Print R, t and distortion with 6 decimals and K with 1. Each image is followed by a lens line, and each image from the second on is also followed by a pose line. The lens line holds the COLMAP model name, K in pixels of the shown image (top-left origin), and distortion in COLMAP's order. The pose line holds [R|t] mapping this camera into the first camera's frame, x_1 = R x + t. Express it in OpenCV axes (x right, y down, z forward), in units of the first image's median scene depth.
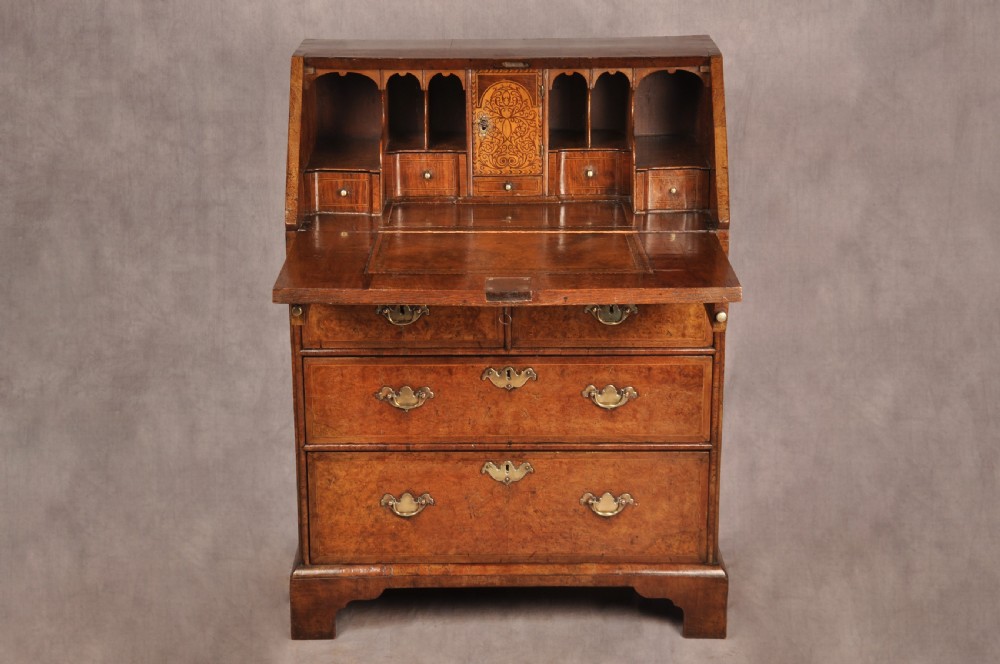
lens RADIAL K [[1780.5, 0, 504.0], [0, 1780.5, 342.3], [0, 0, 1]] dist [0.261409, 0.000000]
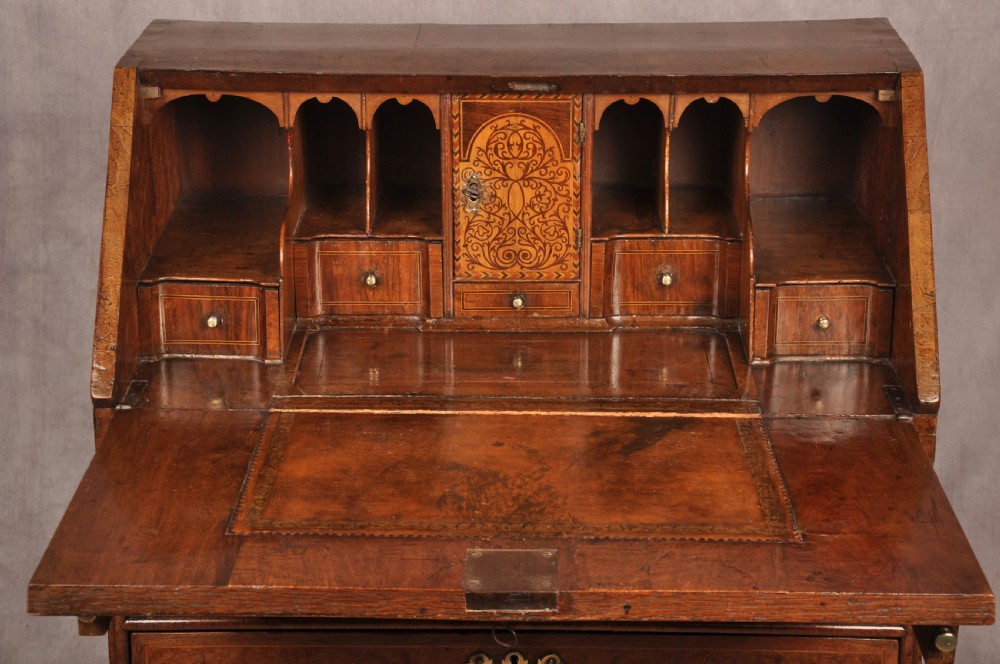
lens RADIAL K [[2064.1, 0, 498.7], [0, 2064.1, 335.0], [0, 0, 1]] dist [0.412005, 0.000000]
pose [[0.999869, 0.009828, -0.012865, 0.004953], [-0.009217, 0.998867, 0.046692, -0.108395], [0.013309, -0.046567, 0.998826, 0.367971]]
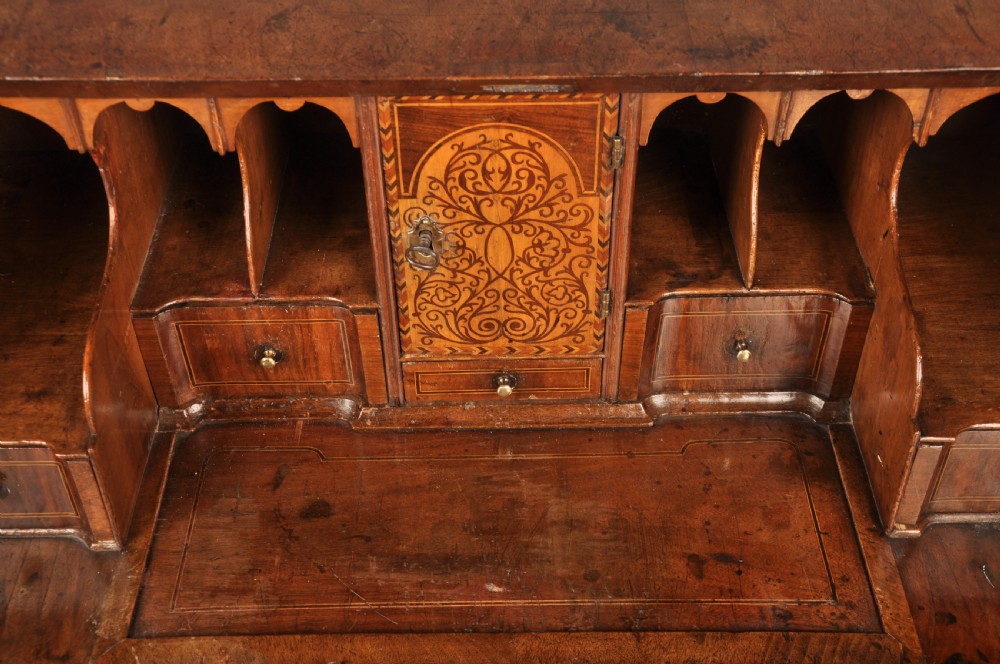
lens RADIAL K [[1211.4, 0, 495.6], [0, 1211.4, 331.0], [0, 0, 1]] dist [0.047894, 0.000000]
pose [[0.999966, -0.007917, -0.002408, 0.001407], [0.008190, 0.905356, 0.424574, -0.200419], [-0.001181, -0.424579, 0.905390, 0.804720]]
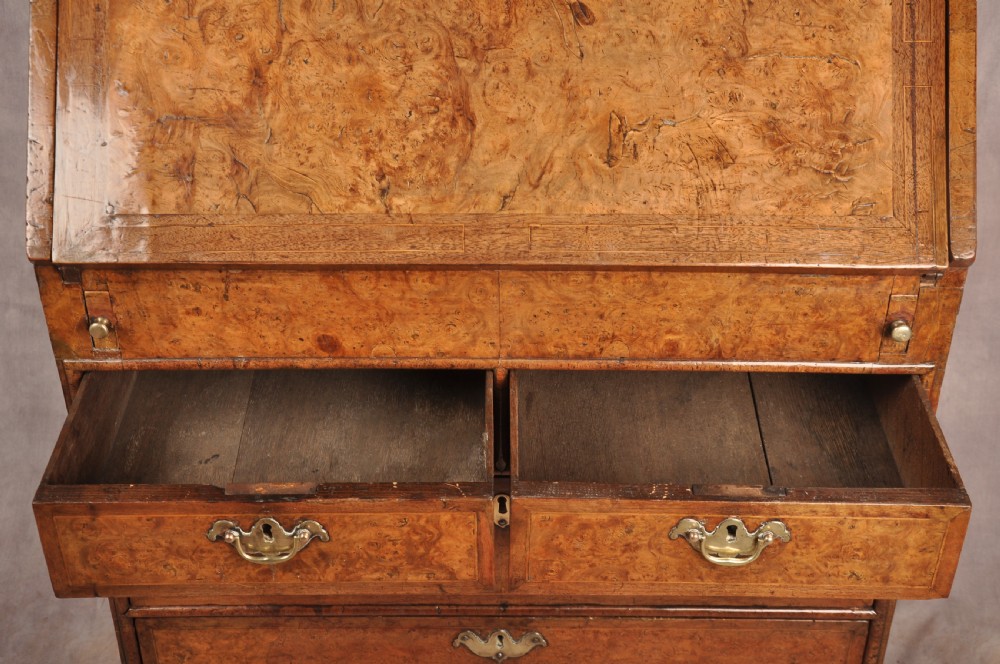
lens RADIAL K [[1425.5, 0, 498.4], [0, 1425.5, 344.4], [0, 0, 1]] dist [0.144462, 0.000000]
pose [[0.999942, 0.005377, -0.009381, 0.005095], [-0.002362, 0.955278, 0.295698, -0.148938], [0.010552, -0.295659, 0.955235, 0.598546]]
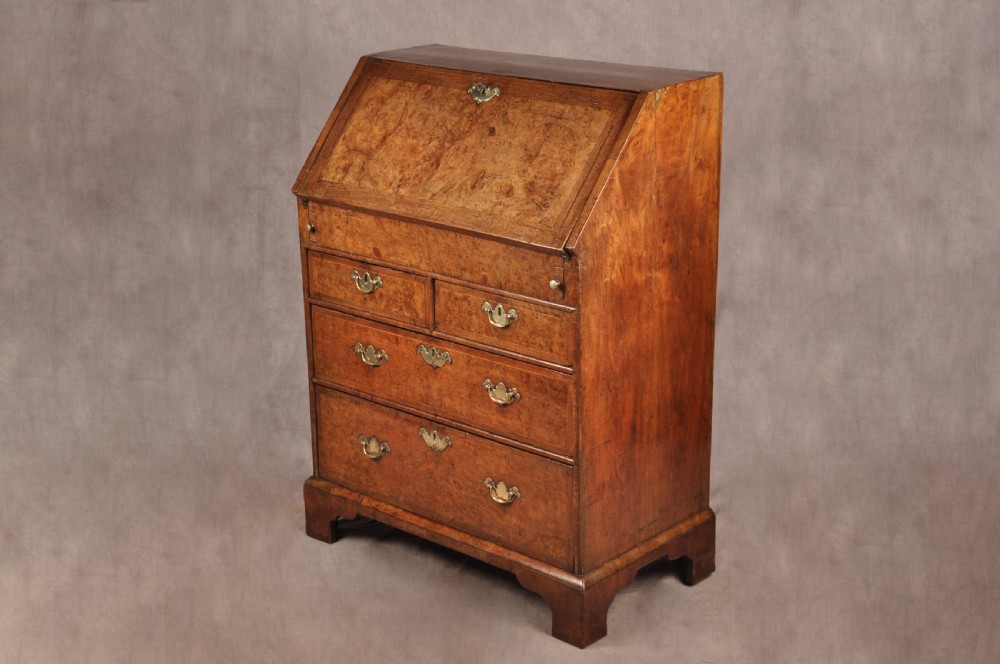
lens RADIAL K [[1633.6, 0, 473.2], [0, 1633.6, 348.0], [0, 0, 1]] dist [0.234620, 0.000000]
pose [[0.730970, 0.202446, -0.651689, 0.677205], [-0.190277, 0.977573, 0.090256, -0.081390], [0.655345, 0.058027, 0.753097, 0.236186]]
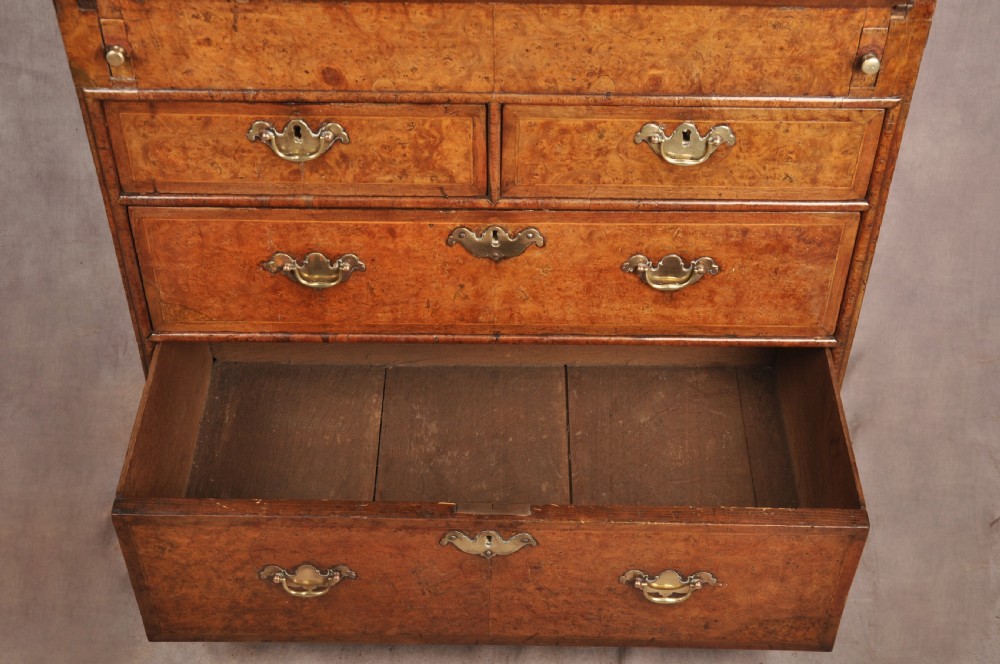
lens RADIAL K [[1425.5, 0, 497.8], [0, 1425.5, 361.7], [0, 0, 1]] dist [0.144462, 0.000000]
pose [[0.999913, 0.012516, -0.004157, 0.005769], [-0.009597, 0.906724, 0.421616, -0.135063], [0.009046, -0.421539, 0.906765, 0.559877]]
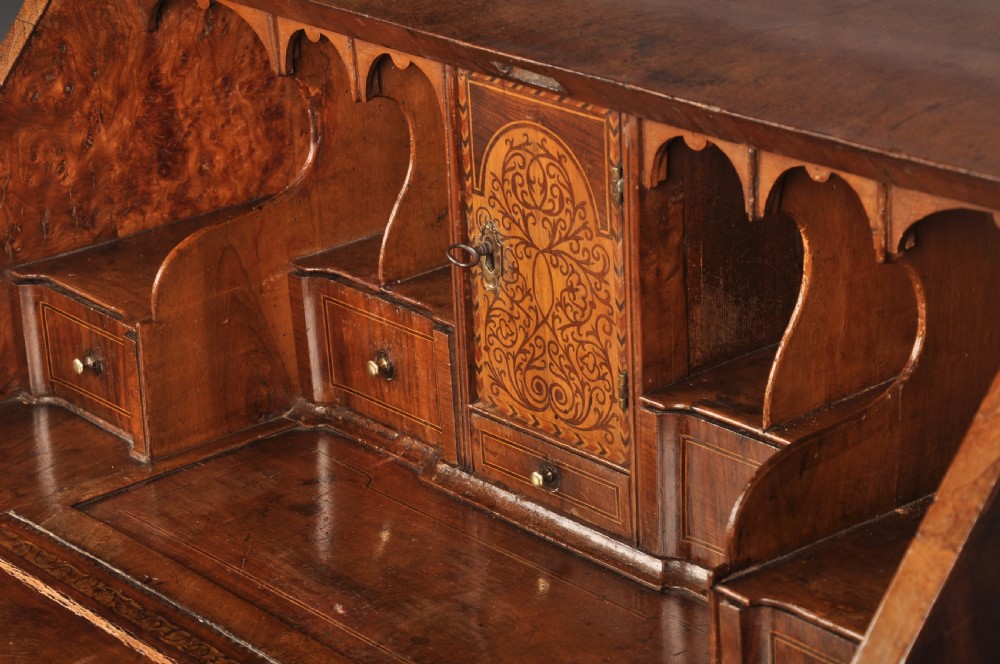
lens RADIAL K [[2644.1, 0, 492.5], [0, 2644.1, 336.4], [0, 0, 1]] dist [0.873617, 0.000000]
pose [[0.628410, 0.254245, -0.735160, 0.311149], [-0.186796, 0.966747, 0.174664, -0.185413], [0.755122, 0.027565, 0.655005, 0.724822]]
